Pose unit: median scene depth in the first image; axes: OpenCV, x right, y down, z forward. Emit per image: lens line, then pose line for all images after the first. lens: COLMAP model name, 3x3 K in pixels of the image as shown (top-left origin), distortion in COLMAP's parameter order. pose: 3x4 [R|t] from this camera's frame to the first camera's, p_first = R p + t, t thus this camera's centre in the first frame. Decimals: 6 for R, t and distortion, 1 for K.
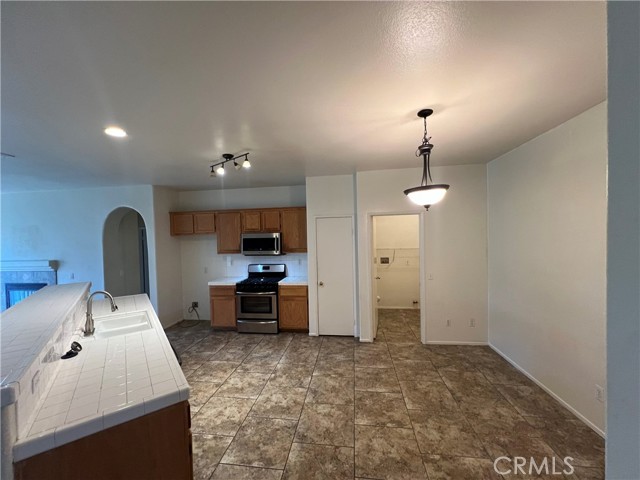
lens RADIAL K [[255.8, 0, 318.6], [0, 255.8, 242.6], [0, 0, 1]] dist [-0.002635, 0.000683]
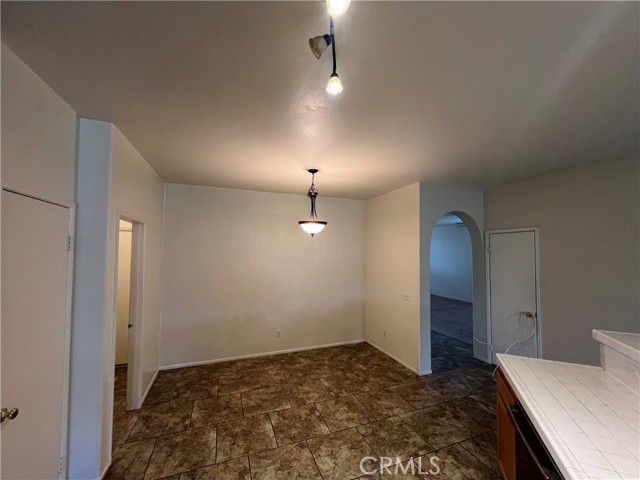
lens RADIAL K [[255.8, 0, 318.6], [0, 255.8, 242.6], [0, 0, 1]] dist [-0.002635, 0.000683]
pose [[-0.476060, 0.051855, 0.877883, -0.466679], [0.025590, 0.998654, -0.045111, -0.015283], [-0.879041, 0.000989, -0.476746, 0.902505]]
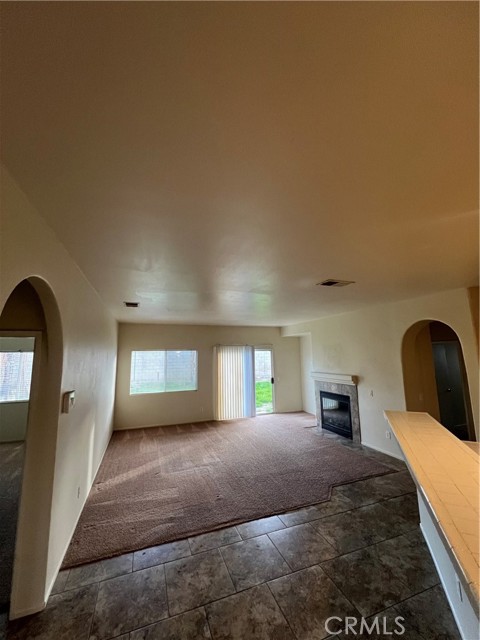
lens RADIAL K [[255.8, 0, 237.5], [0, 255.8, 318.2], [0, 0, 1]] dist [-0.002635, 0.000683]
pose [[0.467788, -0.110340, -0.876926, -0.367903], [-0.013743, 0.991149, -0.132044, -0.027779], [0.883734, 0.073820, 0.462131, 0.053514]]
